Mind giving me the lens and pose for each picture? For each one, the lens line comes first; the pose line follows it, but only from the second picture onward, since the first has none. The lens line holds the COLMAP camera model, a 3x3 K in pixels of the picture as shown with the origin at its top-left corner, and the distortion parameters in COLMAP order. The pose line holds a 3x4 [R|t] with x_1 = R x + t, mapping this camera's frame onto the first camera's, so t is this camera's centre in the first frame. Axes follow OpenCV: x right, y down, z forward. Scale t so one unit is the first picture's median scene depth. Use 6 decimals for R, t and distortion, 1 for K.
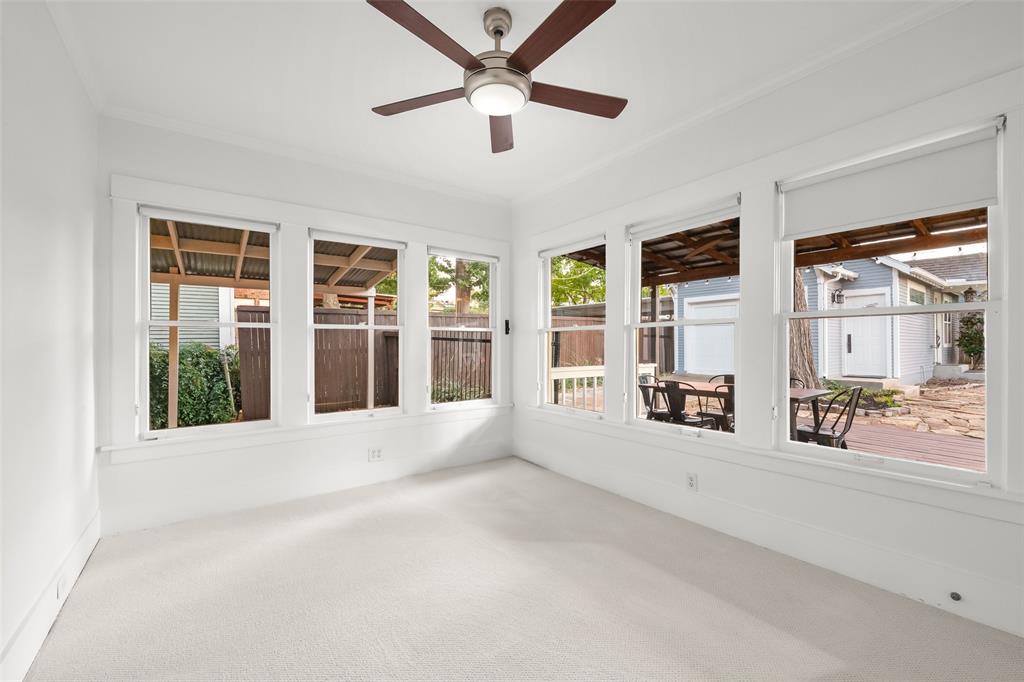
lens RADIAL K [[424.9, 0, 512.0], [0, 424.9, 341.0], [0, 0, 1]] dist [-0.002023, -0.000259]
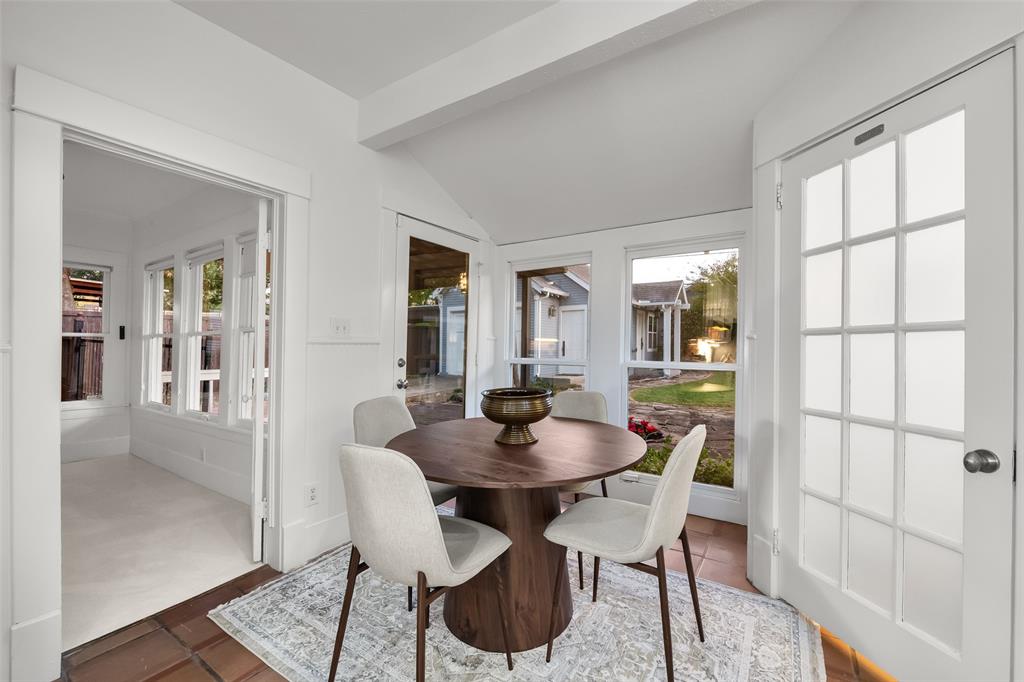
lens RADIAL K [[424.9, 0, 512.0], [0, 424.9, 341.0], [0, 0, 1]] dist [-0.002023, -0.000259]
pose [[0.946019, 0.010857, 0.323931, 0.259283], [-0.008811, 0.999931, -0.007784, -0.005142], [-0.323993, 0.004509, 0.946049, -0.148217]]
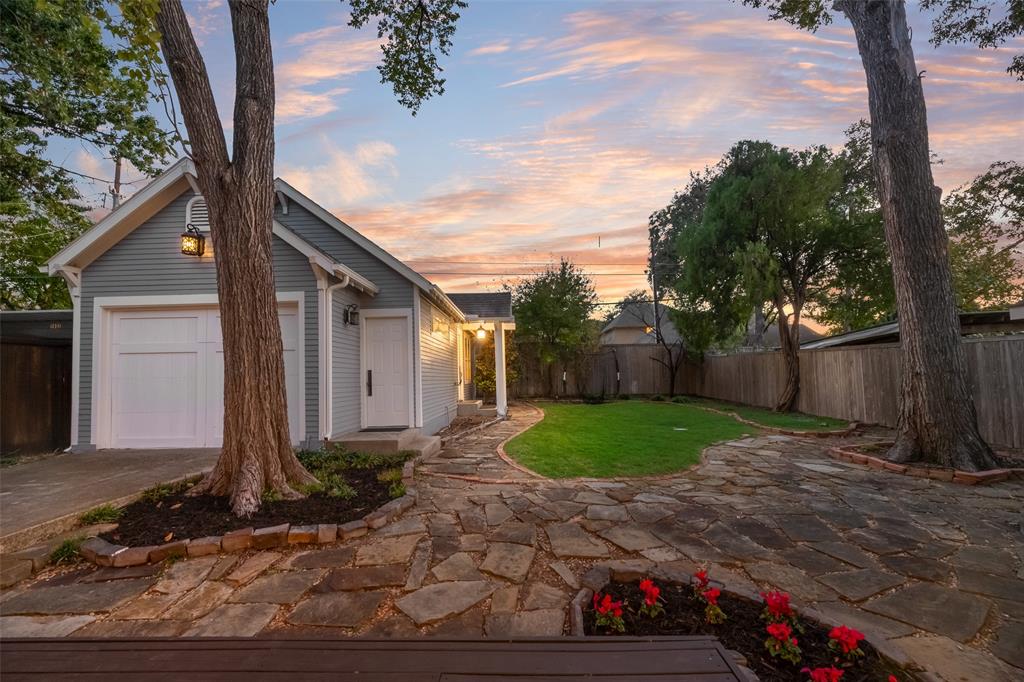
lens RADIAL K [[411.3, 0, 510.6], [0, 411.3, 366.1], [0, 0, 1]] dist [-0.001221, -0.000106]
pose [[0.625624, 0.010760, 0.780050, 0.424675], [0.011356, 0.999673, -0.022897, -0.003943], [-0.780042, 0.023183, 0.625298, 0.398723]]
